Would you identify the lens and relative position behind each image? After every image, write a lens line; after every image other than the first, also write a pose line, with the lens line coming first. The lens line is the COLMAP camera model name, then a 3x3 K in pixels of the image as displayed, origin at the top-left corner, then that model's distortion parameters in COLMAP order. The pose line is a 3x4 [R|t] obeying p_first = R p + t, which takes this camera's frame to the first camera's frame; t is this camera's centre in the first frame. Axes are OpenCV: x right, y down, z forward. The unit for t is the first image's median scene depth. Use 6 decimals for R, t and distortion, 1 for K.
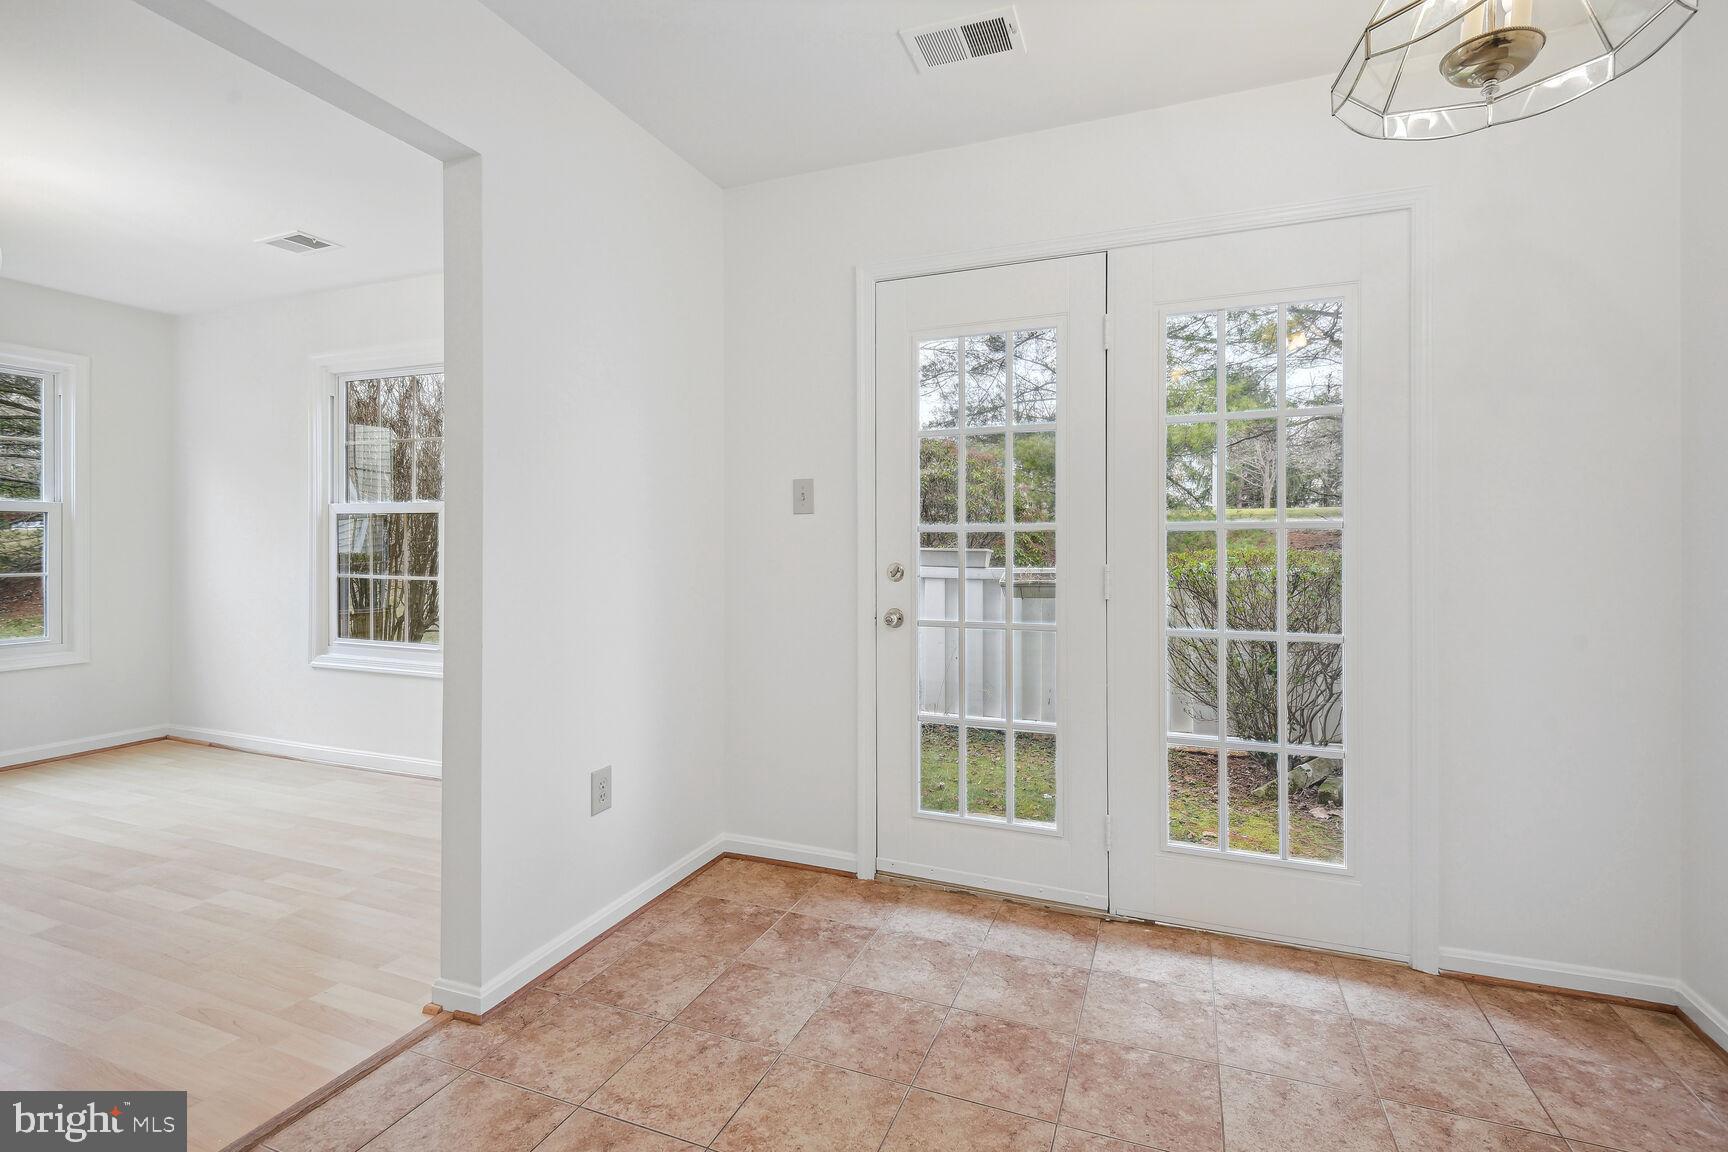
lens RADIAL K [[800.5, 0, 892.1], [0, 800.5, 549.1], [0, 0, 1]] dist [-0.009180, -0.000914]
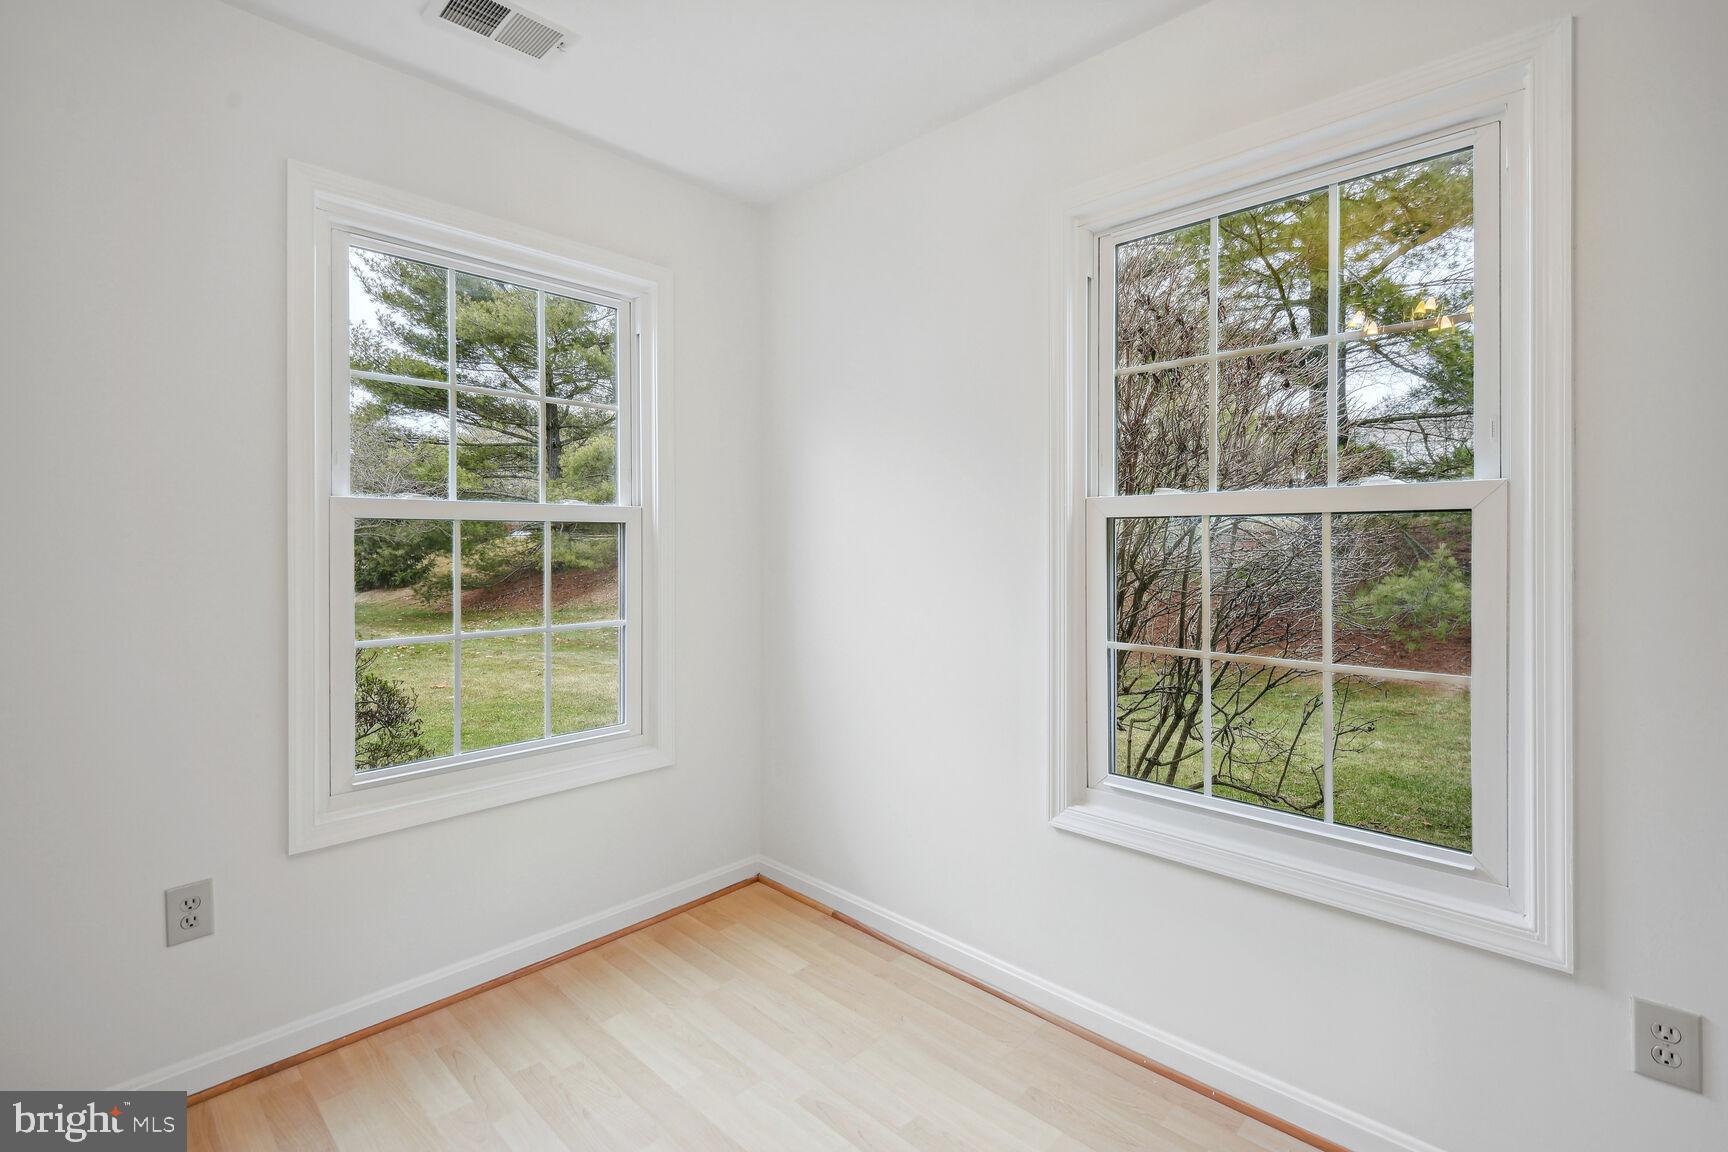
lens RADIAL K [[811.9, 0, 865.4], [0, 811.9, 537.3], [0, 0, 1]] dist [0.018952, -0.000288]
pose [[0.912299, -0.008134, -0.409445, -0.626472], [0.002125, 0.999883, -0.015130, -0.024116], [0.409520, 0.012933, 0.912209, 0.486988]]
